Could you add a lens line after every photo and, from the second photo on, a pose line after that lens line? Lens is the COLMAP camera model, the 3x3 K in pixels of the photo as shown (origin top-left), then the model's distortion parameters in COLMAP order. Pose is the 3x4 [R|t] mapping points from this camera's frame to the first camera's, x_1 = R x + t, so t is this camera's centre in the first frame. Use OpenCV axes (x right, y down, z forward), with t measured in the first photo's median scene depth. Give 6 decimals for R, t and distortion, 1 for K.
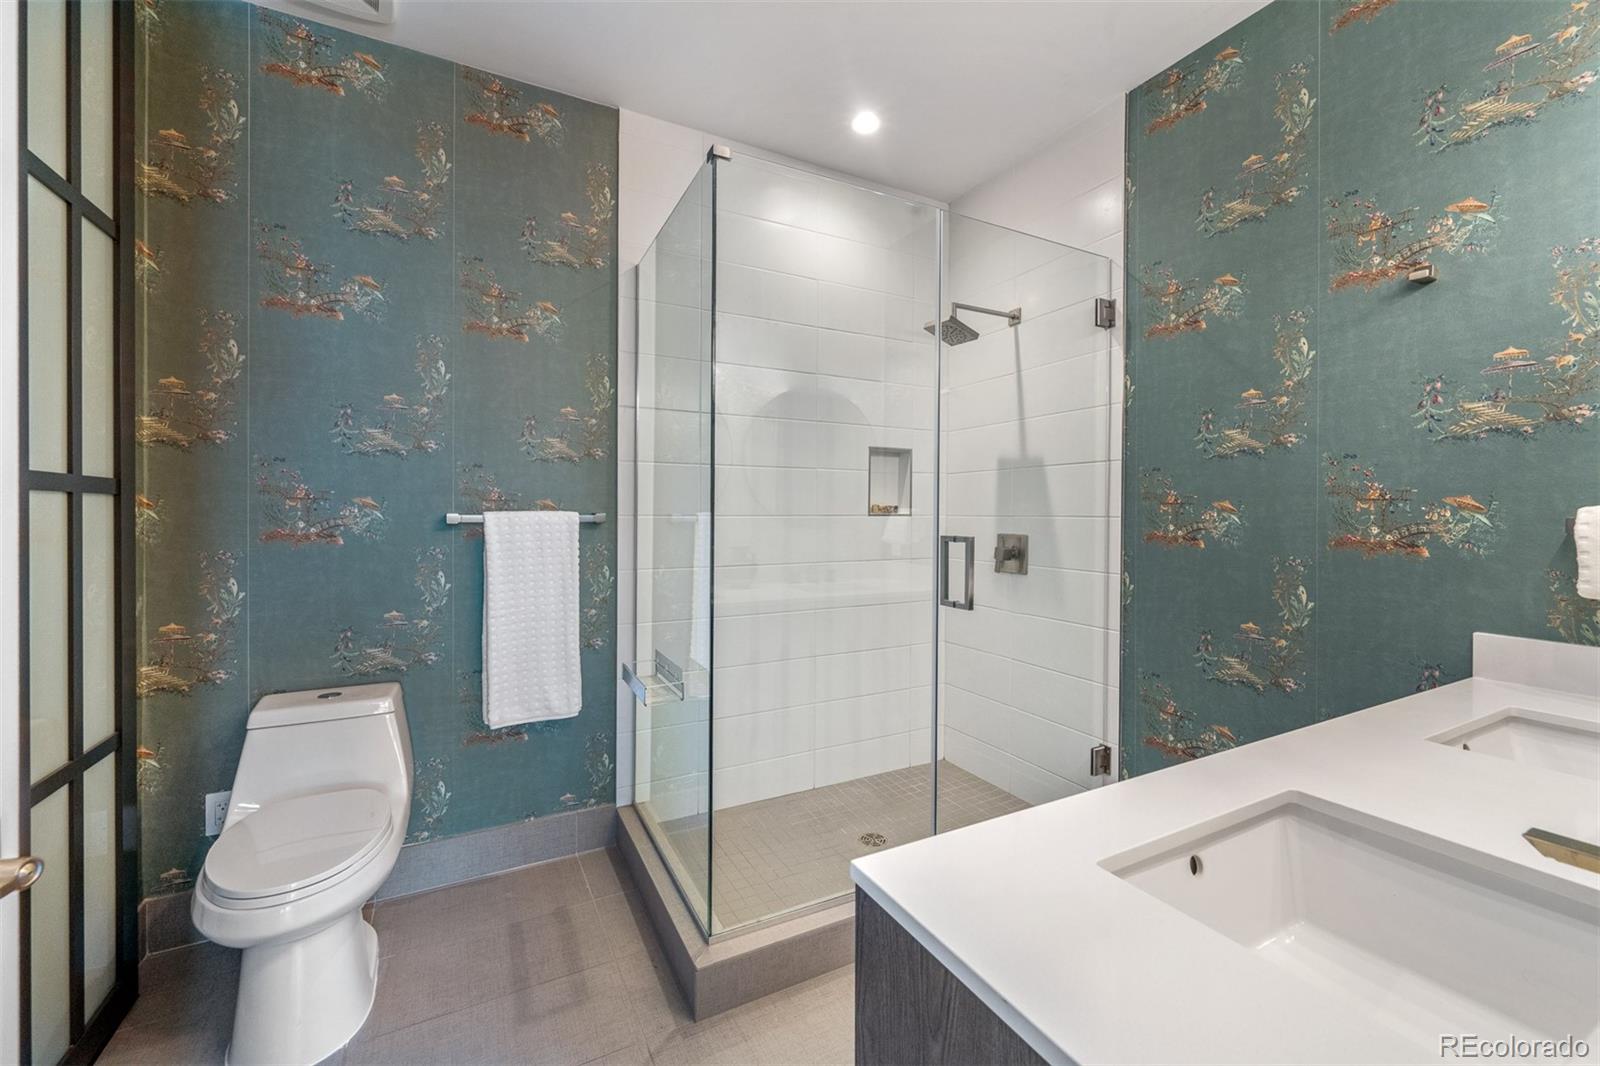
lens RADIAL K [[636.5, 0, 799.8], [0, 636.5, 517.7], [0, 0, 1]] dist [-0.001241, 0.000004]
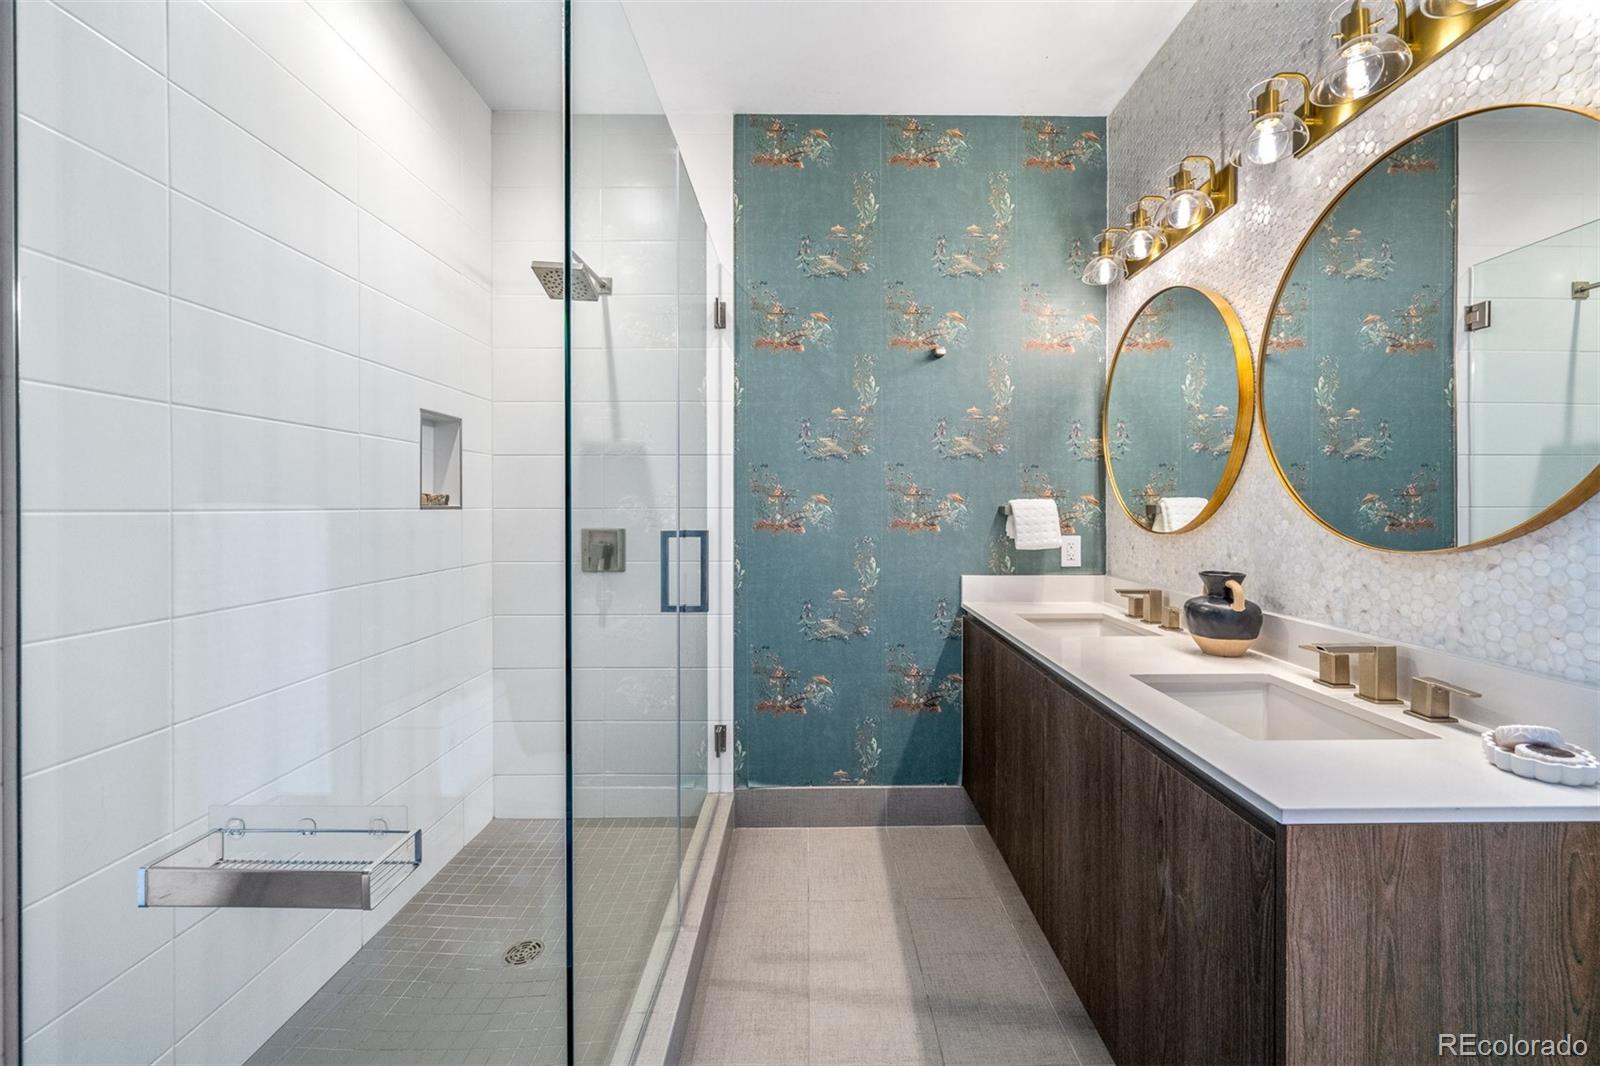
lens RADIAL K [[636.5, 0, 799.8], [0, 636.5, 517.7], [0, 0, 1]] dist [-0.001241, 0.000004]
pose [[0.452402, -0.017560, 0.891641, -0.449325], [0.009974, 0.999843, 0.014630, 0.000653], [-0.891759, 0.002275, 0.452506, 0.460561]]
